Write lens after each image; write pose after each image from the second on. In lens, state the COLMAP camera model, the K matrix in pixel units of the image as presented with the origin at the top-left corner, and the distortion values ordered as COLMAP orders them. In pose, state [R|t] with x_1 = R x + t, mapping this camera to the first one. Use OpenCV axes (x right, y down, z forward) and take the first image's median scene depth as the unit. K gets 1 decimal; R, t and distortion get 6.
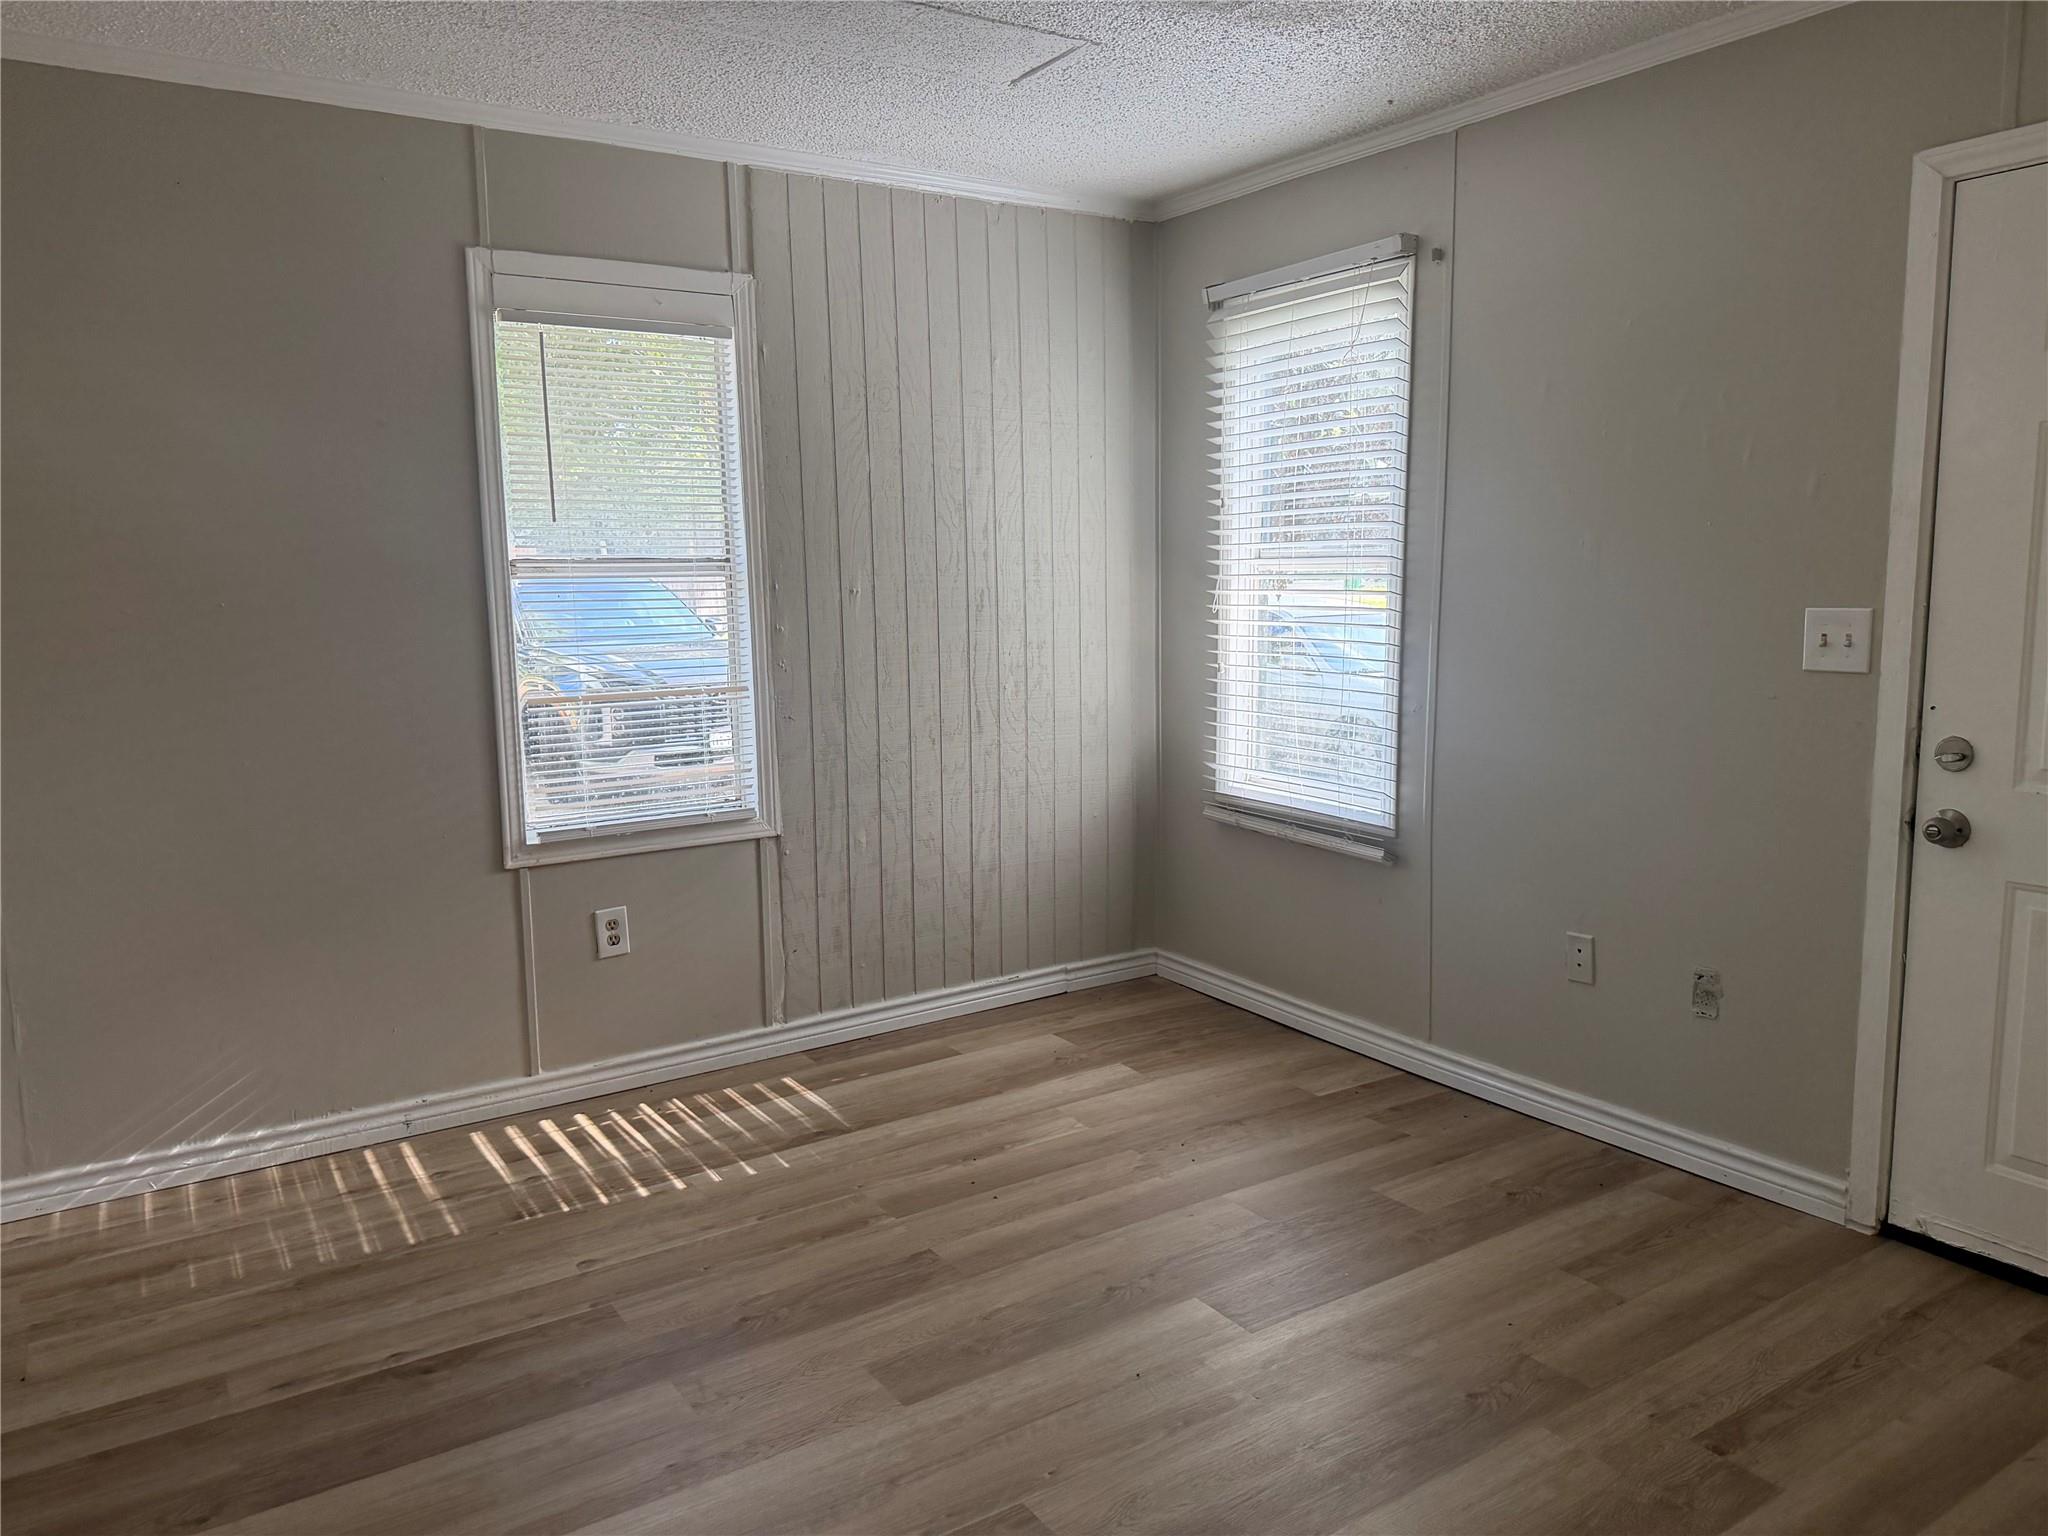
lens RADIAL K [[1453.9, 0, 1024.9], [0, 1453.9, 768.4], [0, 0, 1]] dist [-0.000585, 0.004782]
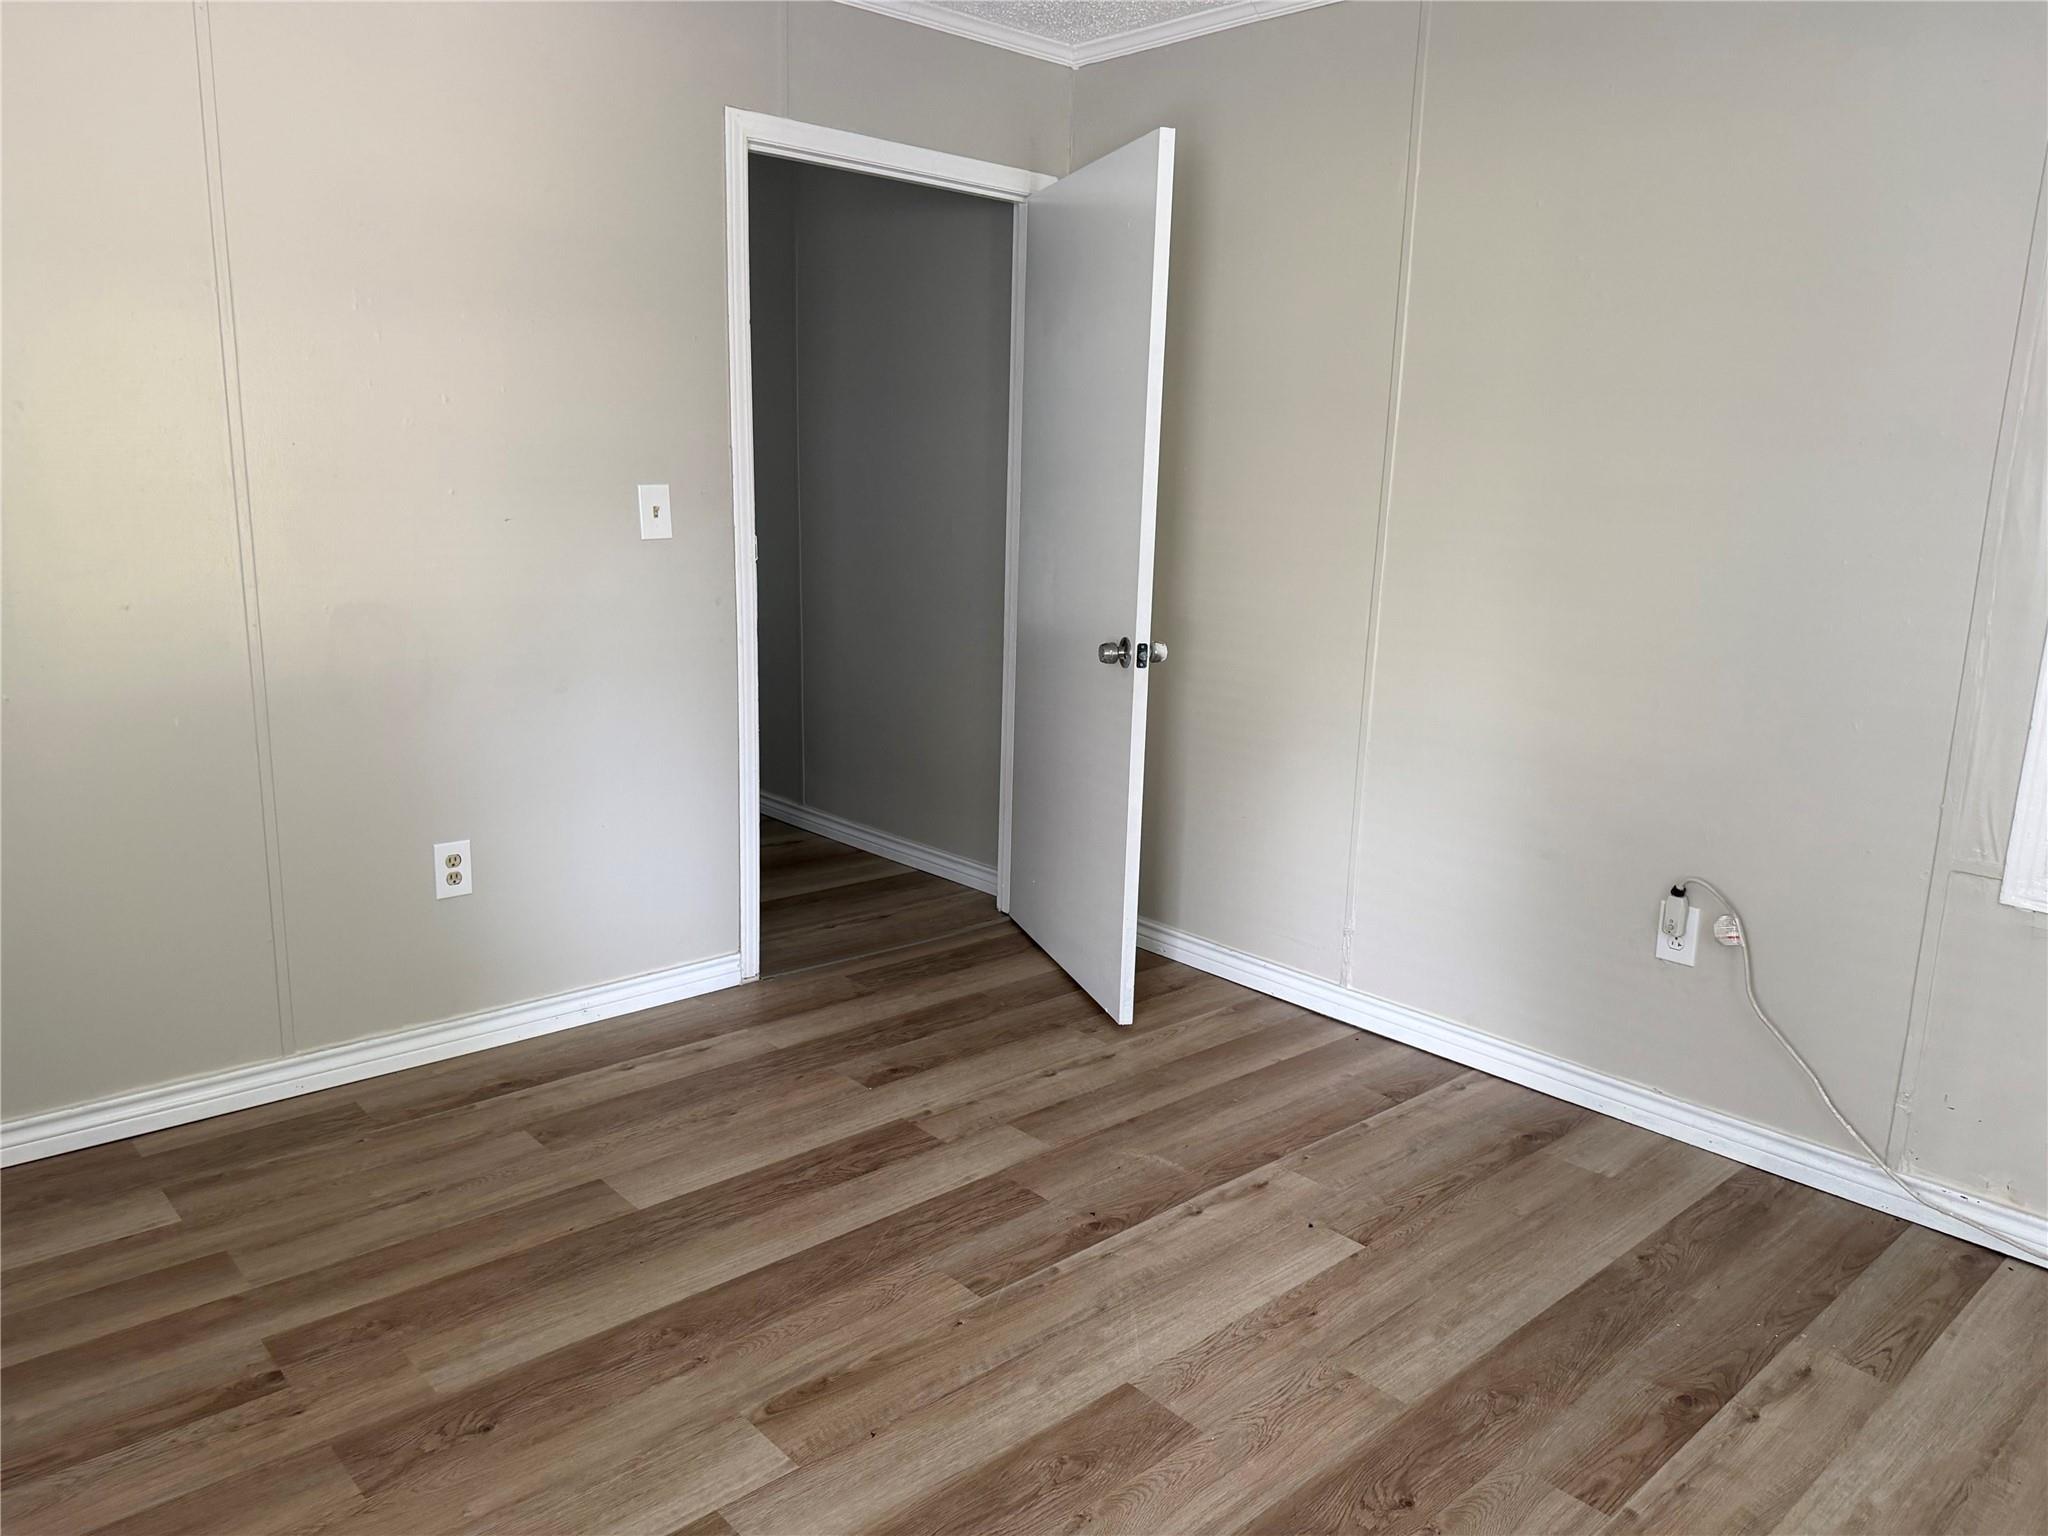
lens RADIAL K [[1453.9, 0, 1024.6], [0, 1453.9, 770.1], [0, 0, 1]] dist [-0.000585, 0.004782]
pose [[-0.988113, 0.019851, -0.152442, 0.116220], [-0.032787, 0.941598, 0.335138, -0.236840], [0.150192, 0.336152, -0.929755, 1.728157]]
